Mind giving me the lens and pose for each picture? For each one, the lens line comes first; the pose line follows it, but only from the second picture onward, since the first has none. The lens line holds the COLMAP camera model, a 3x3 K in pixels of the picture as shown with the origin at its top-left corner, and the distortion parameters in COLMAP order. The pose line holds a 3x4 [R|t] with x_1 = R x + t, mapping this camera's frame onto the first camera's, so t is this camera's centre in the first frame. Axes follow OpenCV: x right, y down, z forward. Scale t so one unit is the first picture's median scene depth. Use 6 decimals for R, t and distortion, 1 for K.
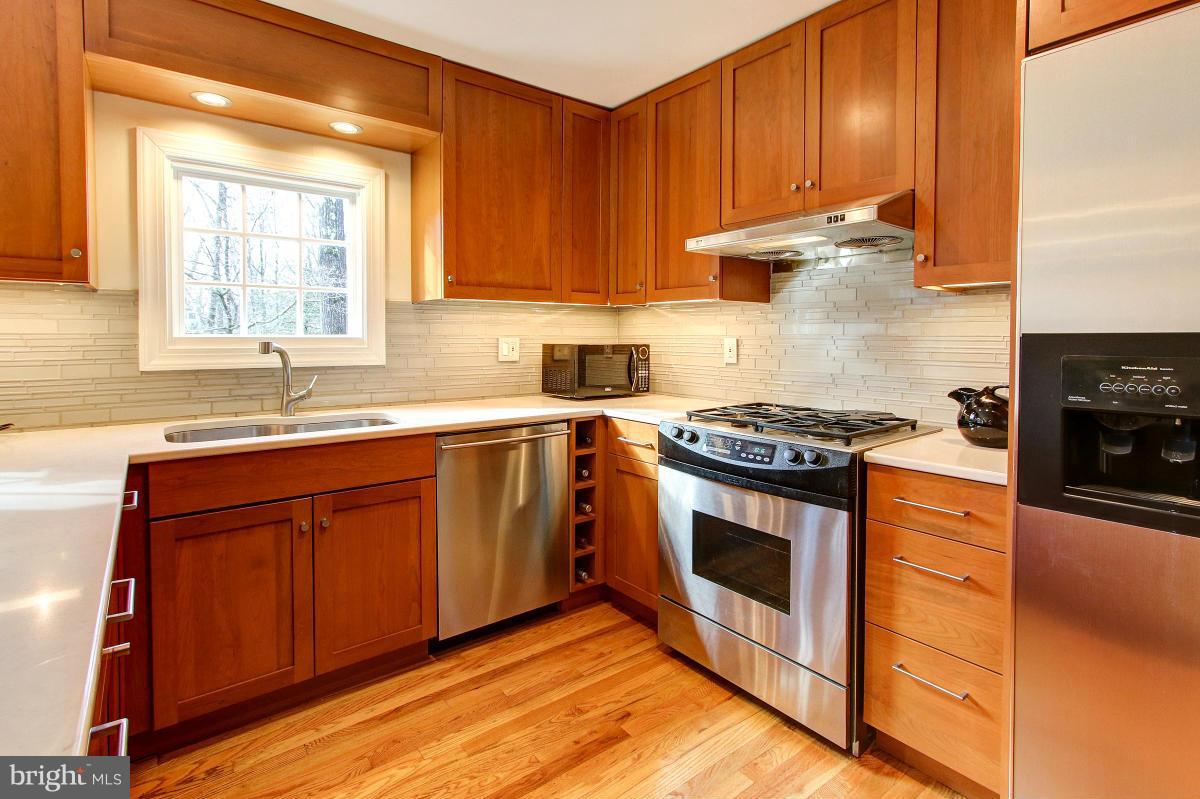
lens RADIAL K [[565.5, 0, 594.4], [0, 565.5, 351.6], [0, 0, 1]] dist [0.000826, 0.000171]
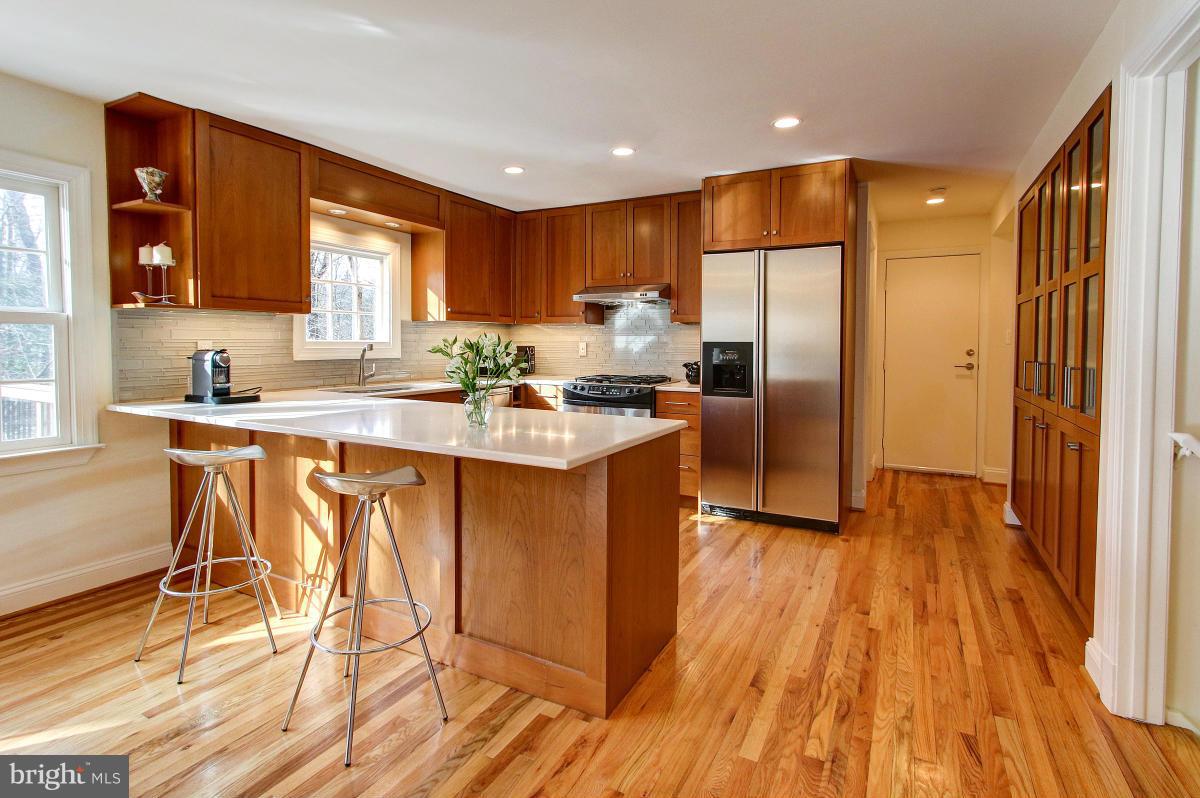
lens RADIAL K [[591.7, 0, 593.9], [0, 591.7, 358.4], [0, 0, 1]] dist [0.001073, 0.000340]
pose [[0.911902, -0.008593, 0.410319, -0.620249], [0.007066, 0.999961, 0.005237, 0.021251], [-0.410348, -0.001876, 0.911927, -0.946510]]
